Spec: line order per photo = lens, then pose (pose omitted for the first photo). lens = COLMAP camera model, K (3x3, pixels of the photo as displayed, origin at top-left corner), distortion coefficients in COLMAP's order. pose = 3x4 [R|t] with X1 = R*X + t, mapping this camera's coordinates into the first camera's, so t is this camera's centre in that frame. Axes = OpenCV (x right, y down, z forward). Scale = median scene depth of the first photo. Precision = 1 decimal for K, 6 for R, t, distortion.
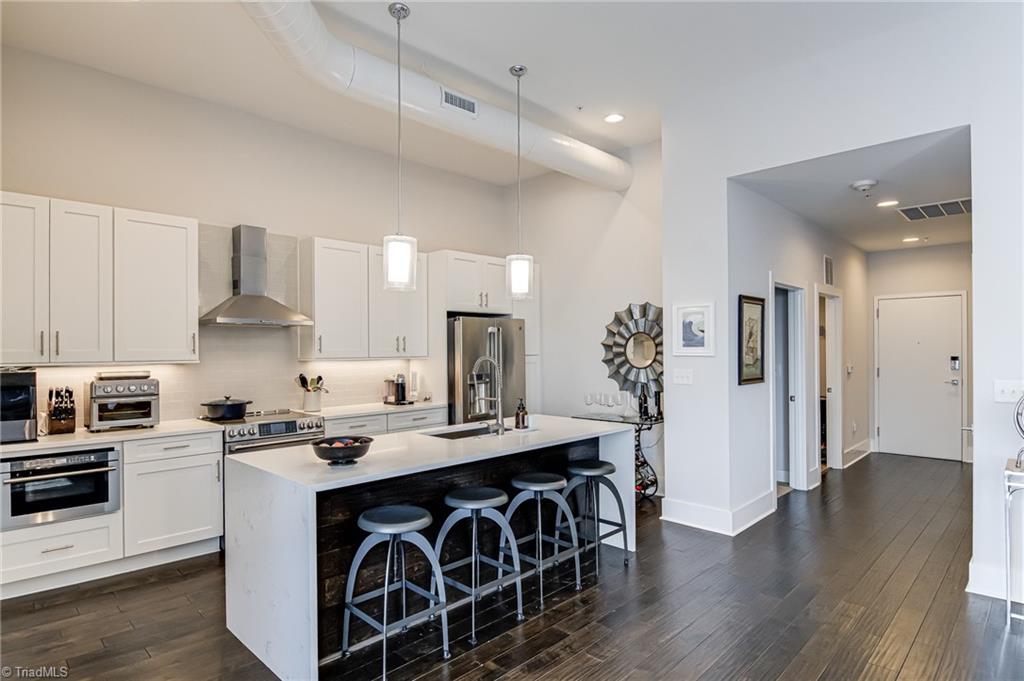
lens RADIAL K [[548.3, 0, 512.0], [0, 548.3, 340.5], [0, 0, 1]] dist [-0.005066, -0.002056]
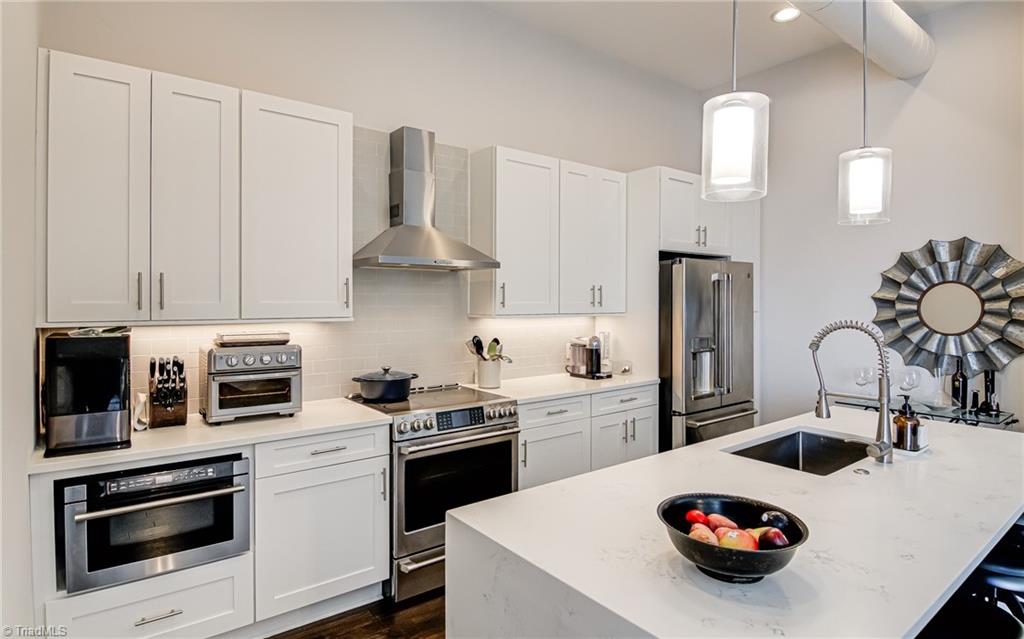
lens RADIAL K [[532.5, 0, 515.6], [0, 532.5, 294.8], [0, 0, 1]] dist [0.001003, -0.000306]
pose [[0.991229, 0.009095, -0.131843, -0.265614], [-0.008160, 0.999938, 0.007629, 0.000973], [0.131904, -0.006486, 0.991241, 0.342274]]
